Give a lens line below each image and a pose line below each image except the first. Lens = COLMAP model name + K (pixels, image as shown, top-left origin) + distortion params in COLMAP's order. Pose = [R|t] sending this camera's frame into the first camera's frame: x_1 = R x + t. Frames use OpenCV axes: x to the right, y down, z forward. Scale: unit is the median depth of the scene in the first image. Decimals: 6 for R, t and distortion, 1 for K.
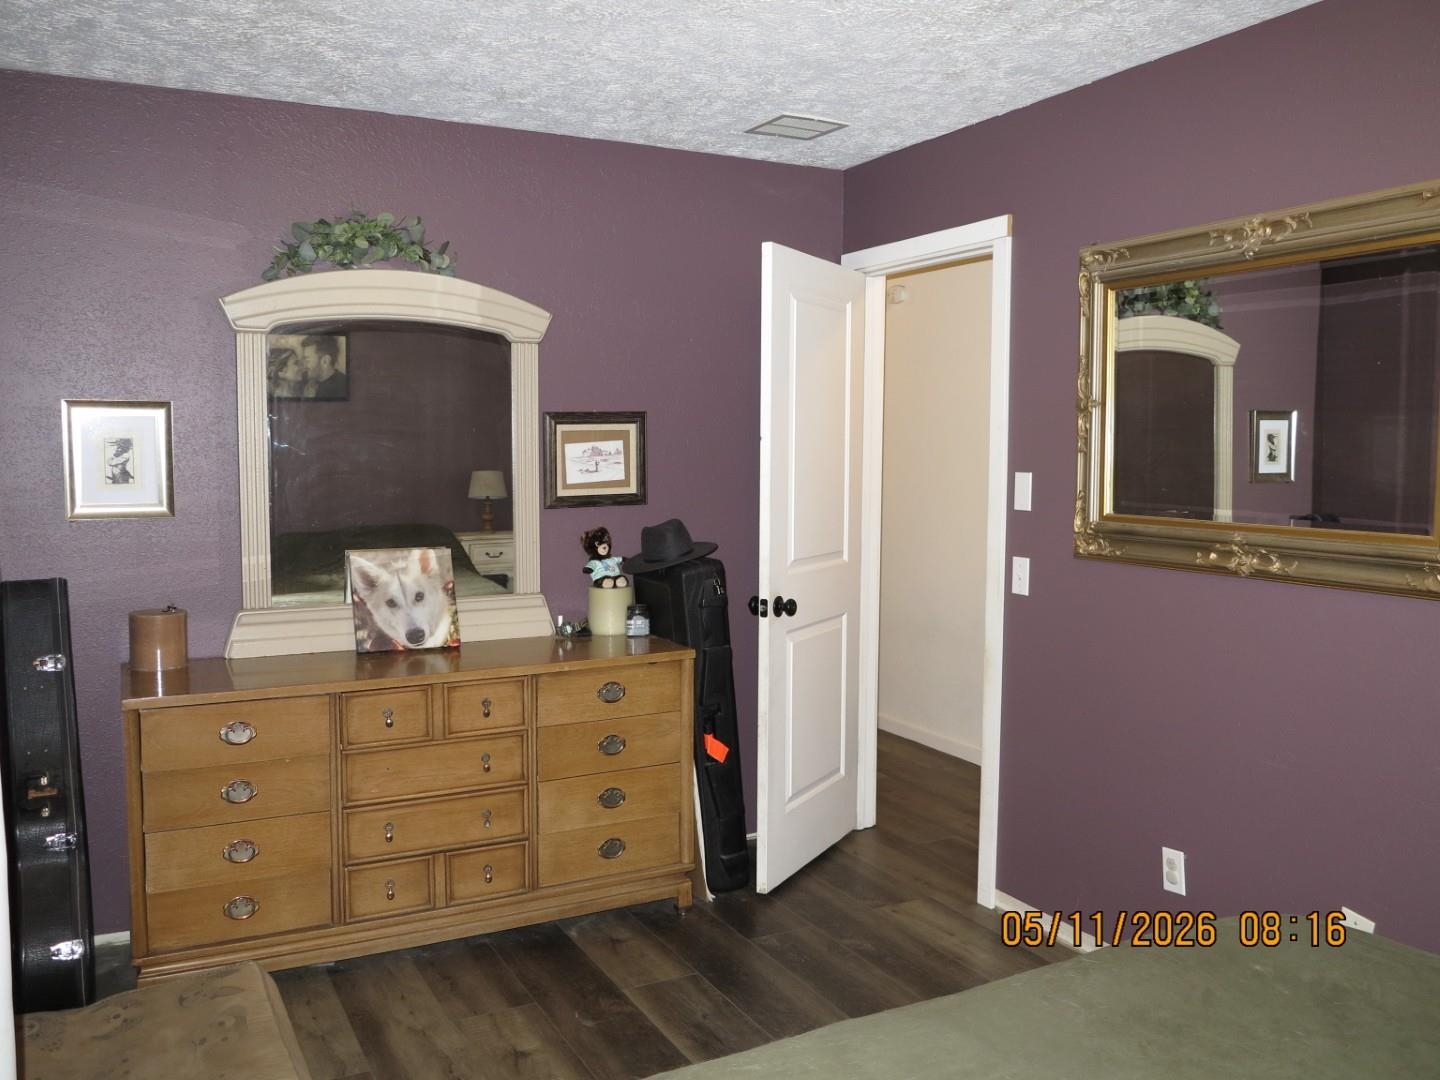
lens RADIAL K [[1194.0, 0, 716.4], [0, 1194.0, 539.3], [0, 0, 1]] dist [-0.043752, 0.018660]
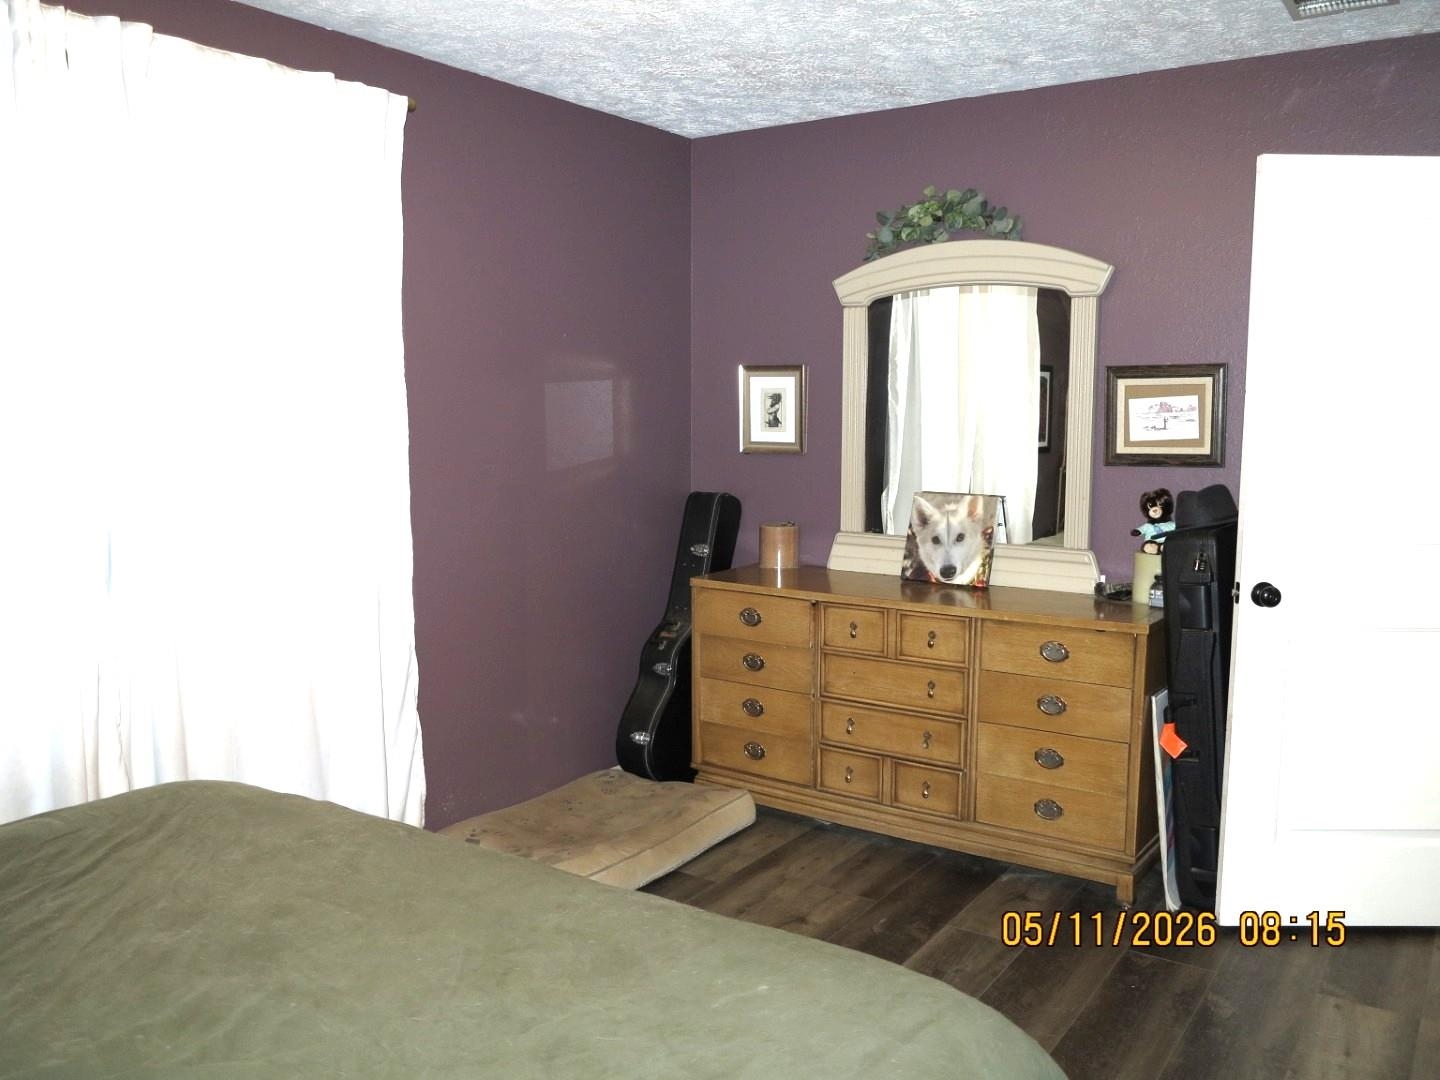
lens RADIAL K [[1194.0, 0, 716.4], [0, 1194.0, 539.3], [0, 0, 1]] dist [-0.043752, 0.018660]
pose [[0.467071, 0.102295, -0.878283, 0.645068], [-0.073075, 0.994353, 0.076952, -0.019335], [0.881195, 0.028239, 0.471908, 0.295045]]
